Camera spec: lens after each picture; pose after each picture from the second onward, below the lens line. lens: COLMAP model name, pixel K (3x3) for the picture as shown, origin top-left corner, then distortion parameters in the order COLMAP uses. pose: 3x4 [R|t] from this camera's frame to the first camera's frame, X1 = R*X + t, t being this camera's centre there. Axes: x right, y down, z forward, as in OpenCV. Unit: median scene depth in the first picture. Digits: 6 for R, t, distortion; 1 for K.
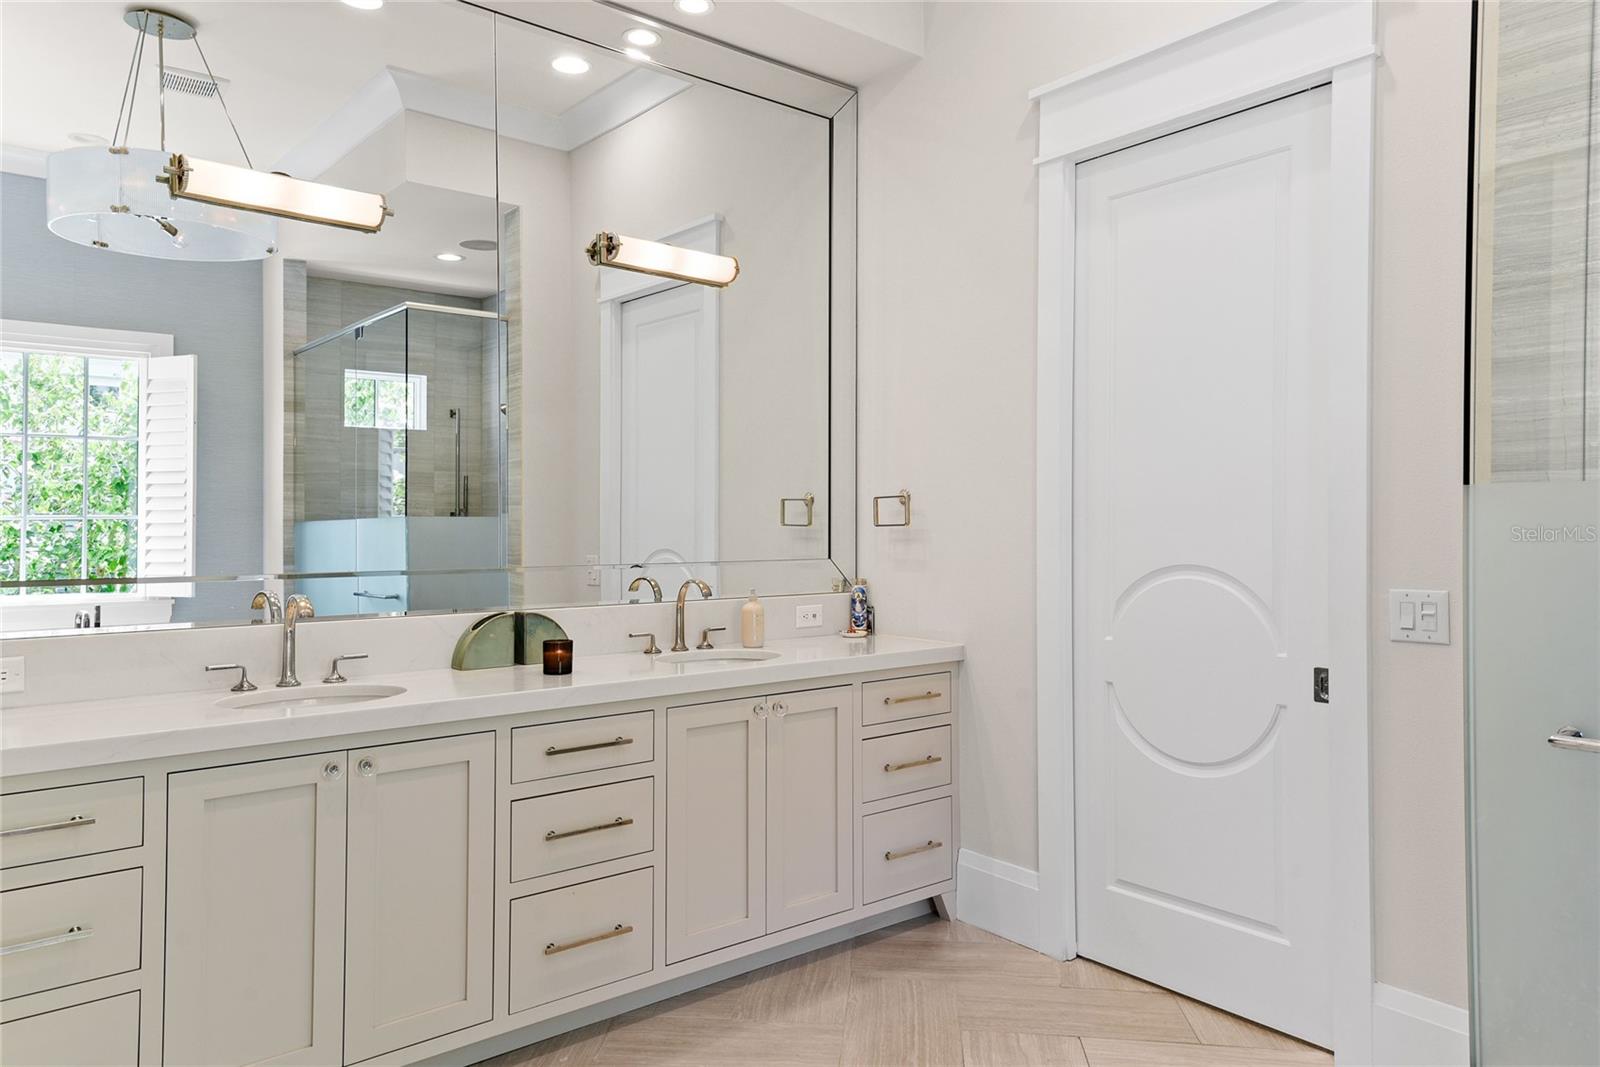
lens RADIAL K [[1083.3, 0, 800.0], [0, 1083.3, 533.5], [0, 0, 1]] dist [0.049271, -0.002186]
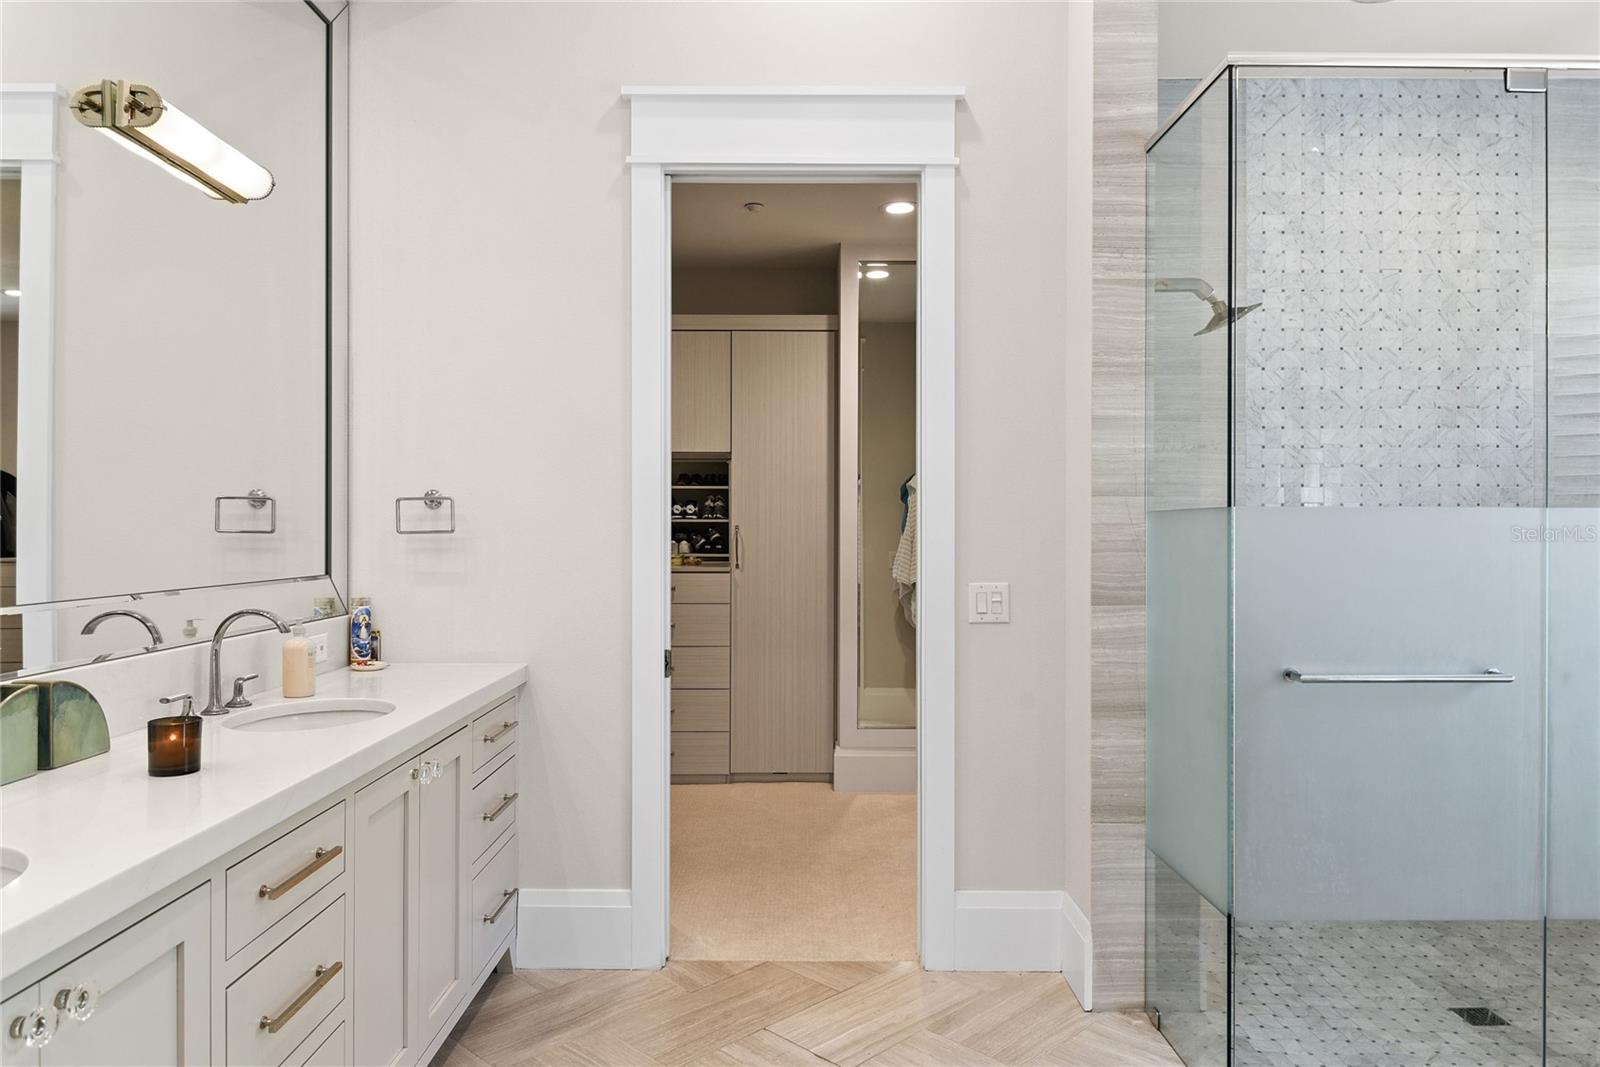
lens RADIAL K [[1021.2, 0, 800.0], [0, 1021.2, 533.5], [0, 0, 1]] dist [-0.001343, -0.000938]
pose [[0.631836, -0.002061, 0.775100, -0.408717], [0.003928, 0.999992, -0.000543, -0.006130], [-0.775092, 0.003388, 0.631839, 0.317637]]
